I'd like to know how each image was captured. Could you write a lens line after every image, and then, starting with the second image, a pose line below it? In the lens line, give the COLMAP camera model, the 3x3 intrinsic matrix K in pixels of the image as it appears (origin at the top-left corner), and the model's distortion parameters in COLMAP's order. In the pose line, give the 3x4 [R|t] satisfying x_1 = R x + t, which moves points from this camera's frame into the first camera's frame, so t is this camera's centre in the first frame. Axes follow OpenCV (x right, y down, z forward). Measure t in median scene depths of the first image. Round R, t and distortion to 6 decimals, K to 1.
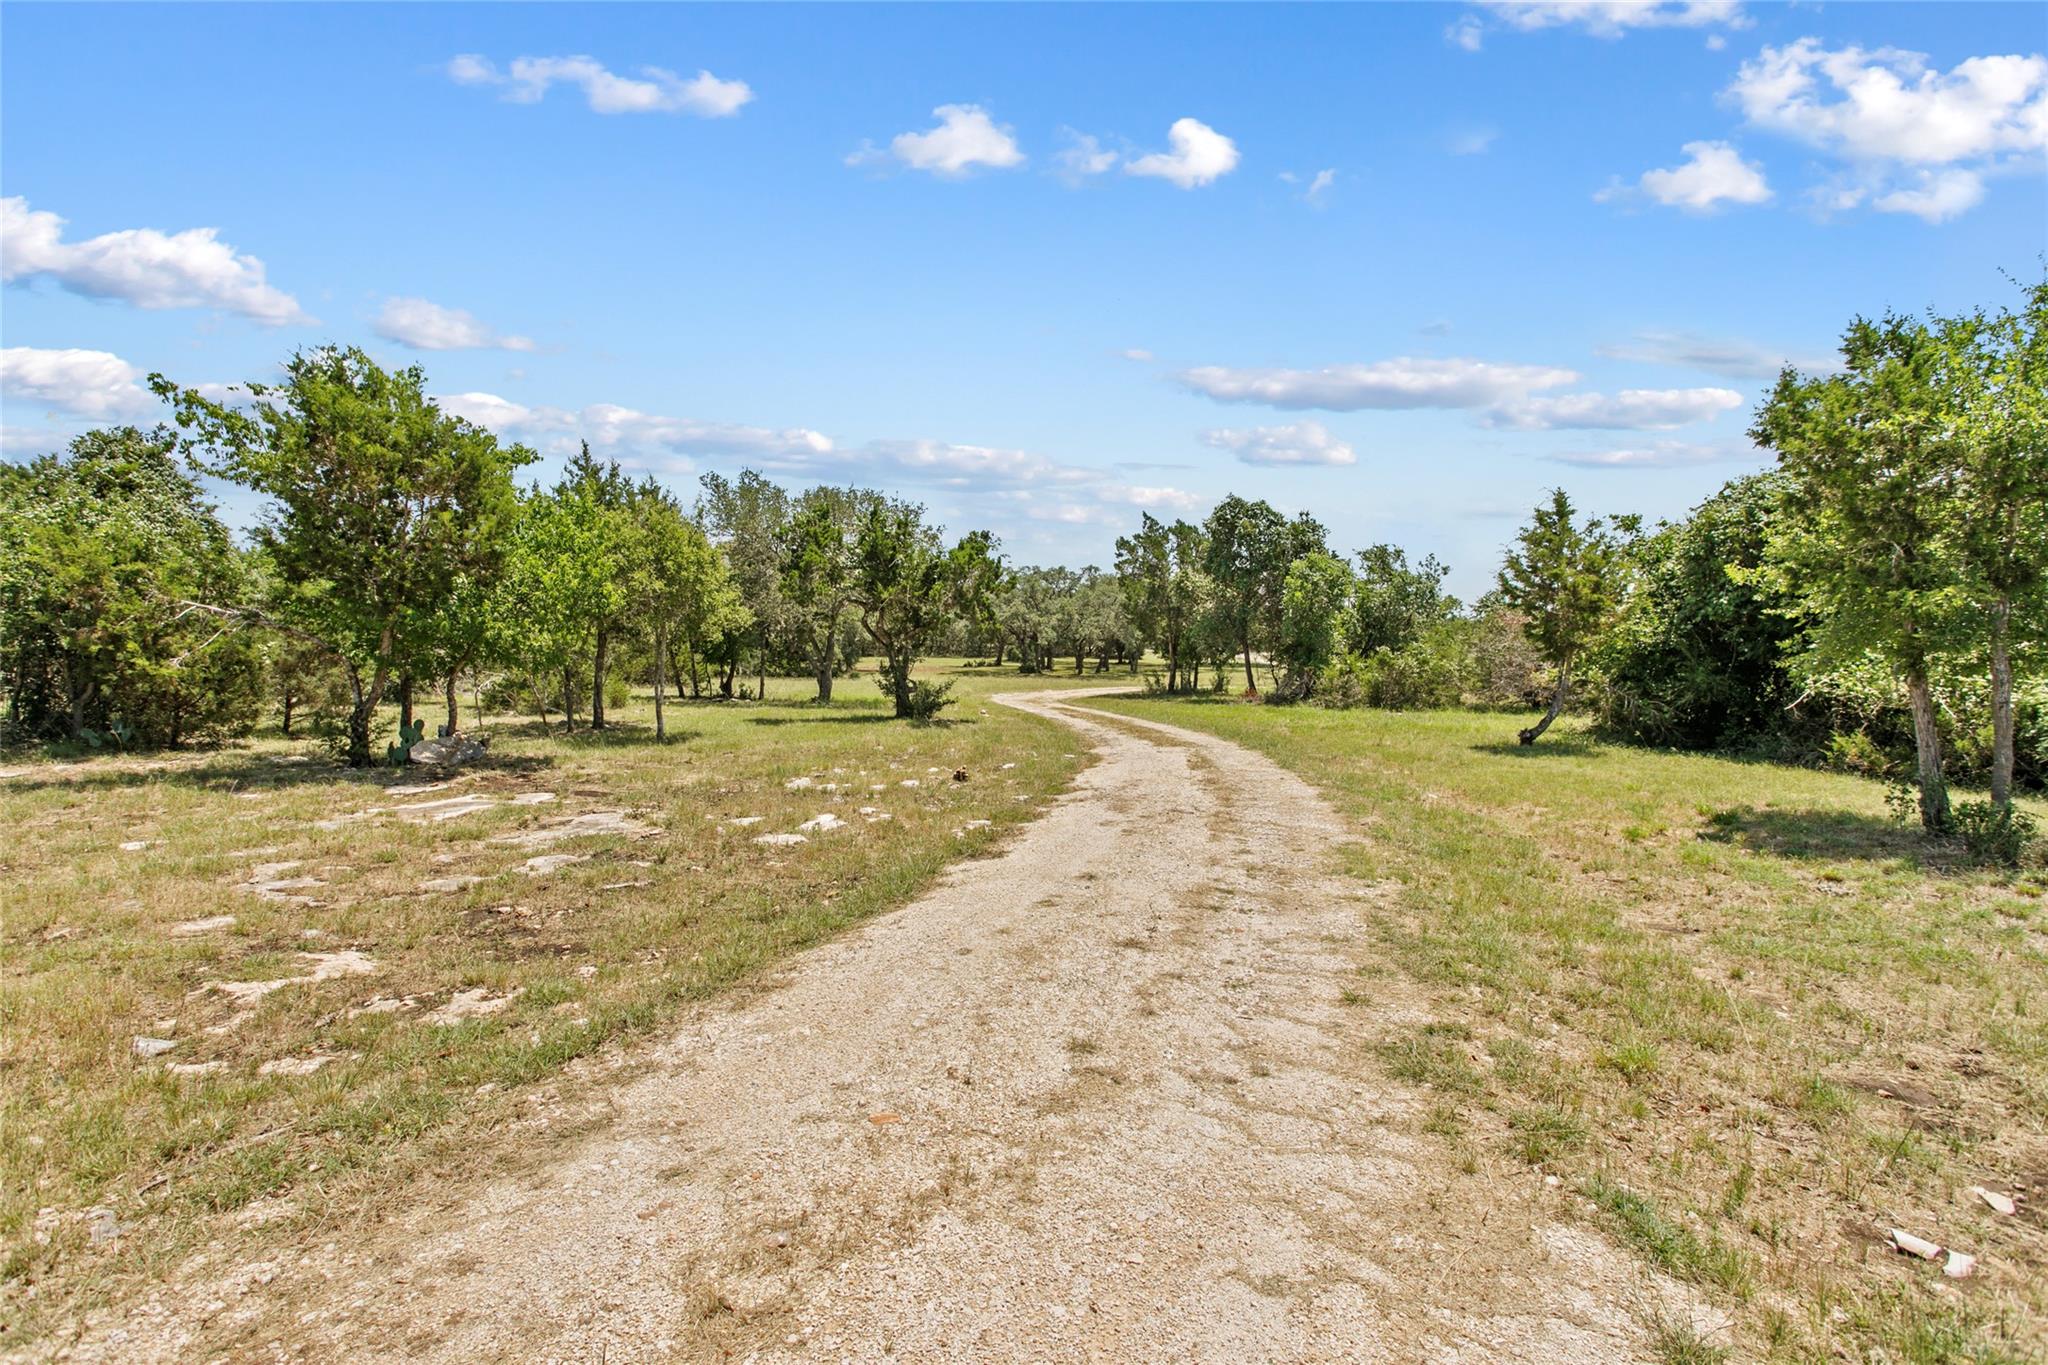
lens RADIAL K [[1102.7, 0, 1024.2], [0, 1102.7, 675.2], [0, 0, 1]] dist [0.020109, 0.000793]
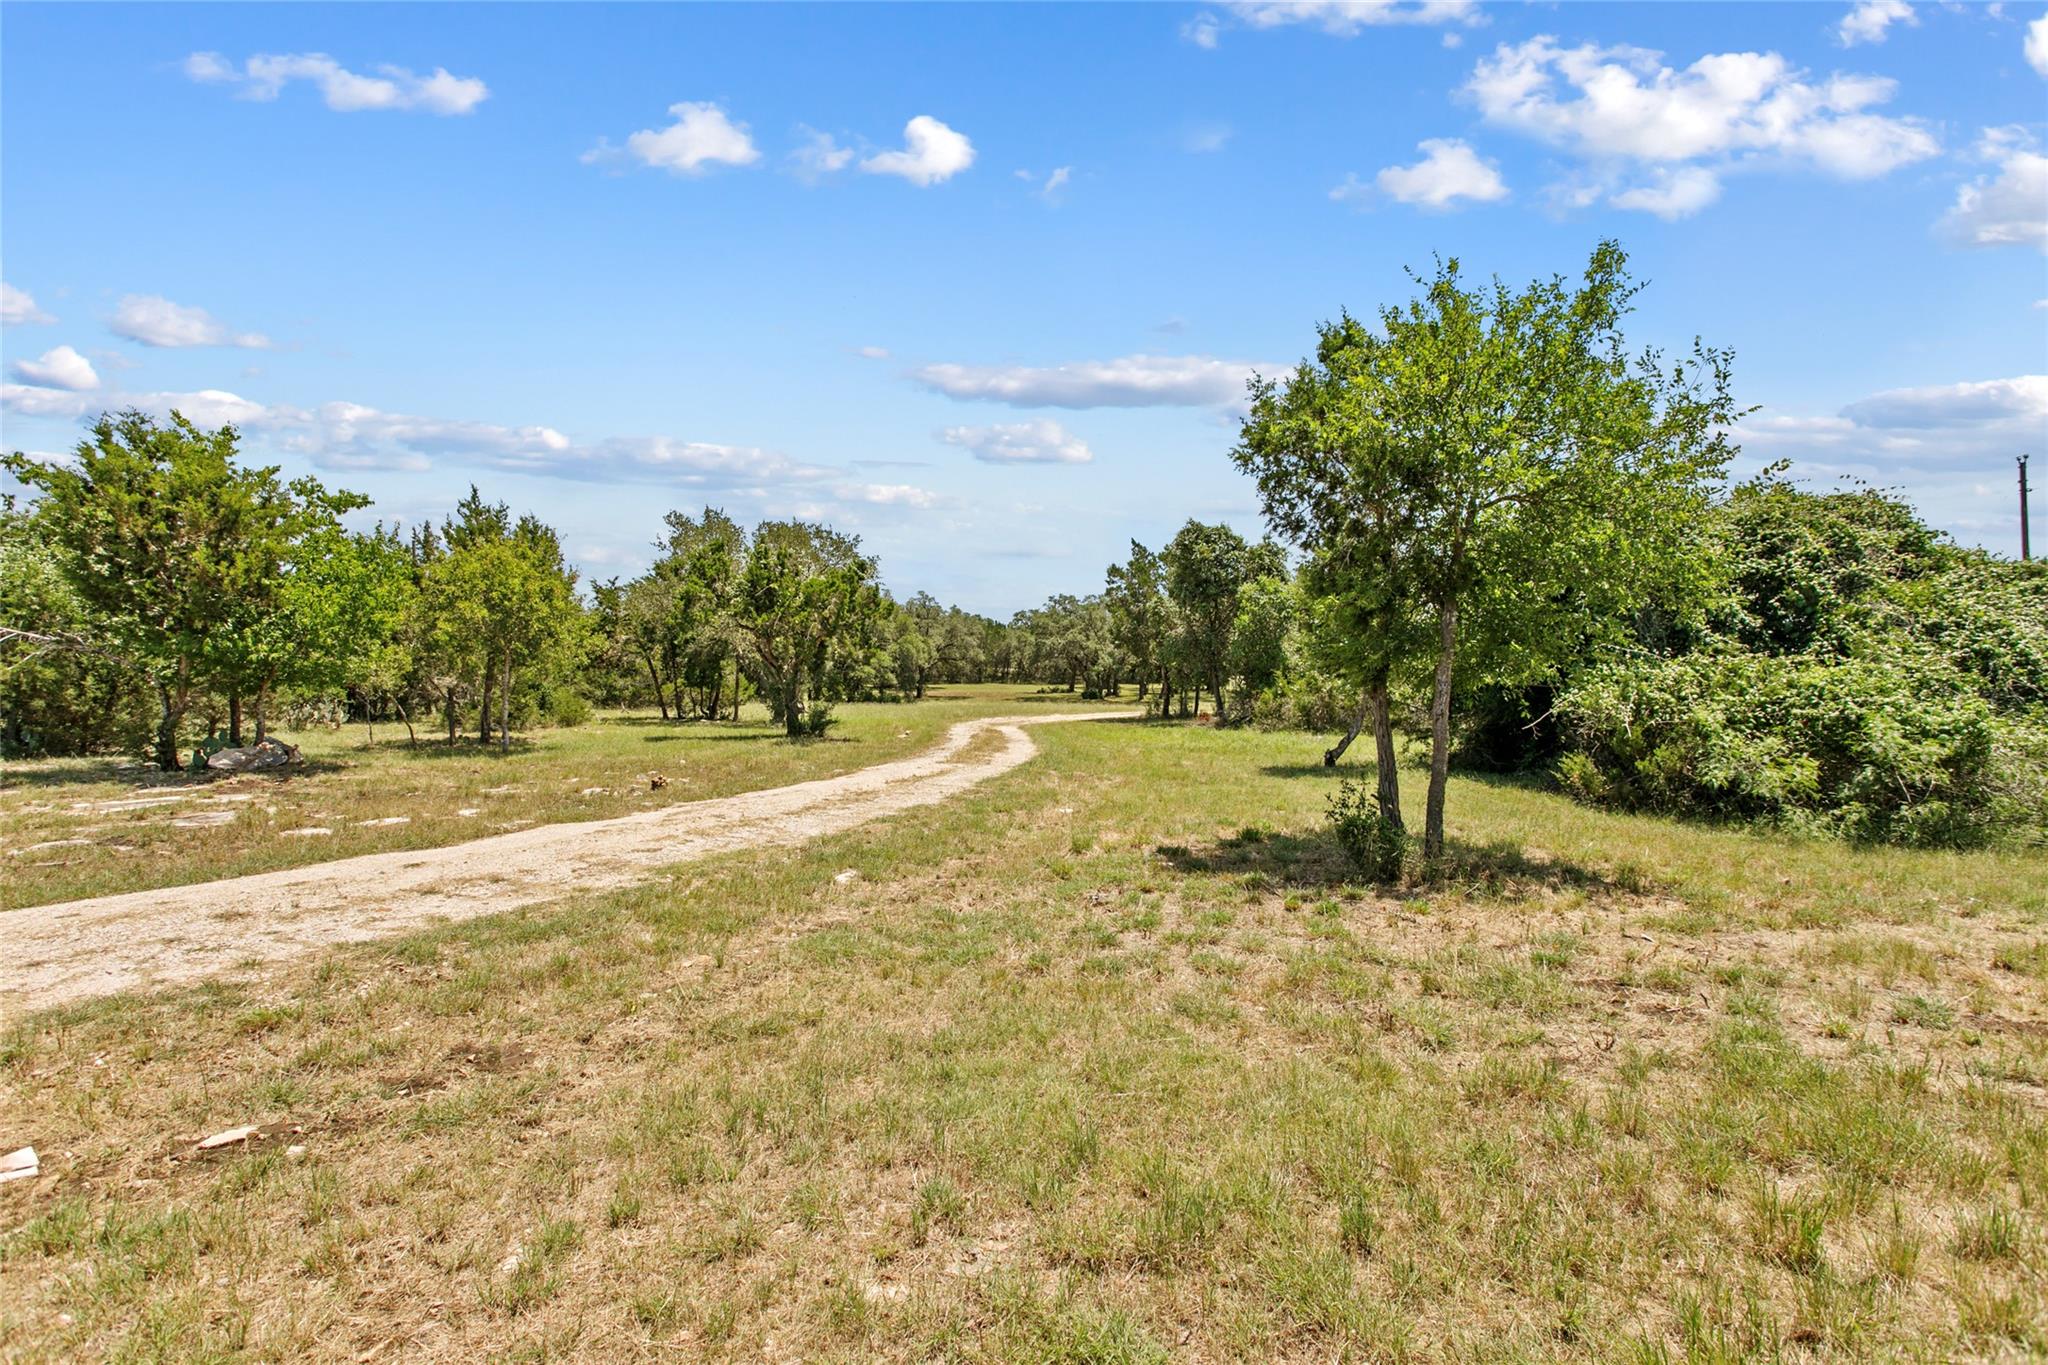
lens RADIAL K [[1068.5, 0, 1023.8], [0, 1068.5, 689.5], [0, 0, 1]] dist [-0.002481, 0.000612]
pose [[0.987736, -0.001187, -0.156129, 0.201835], [-0.000877, 0.999913, -0.013147, 0.004601], [0.156131, 0.013123, 0.987649, 0.016029]]
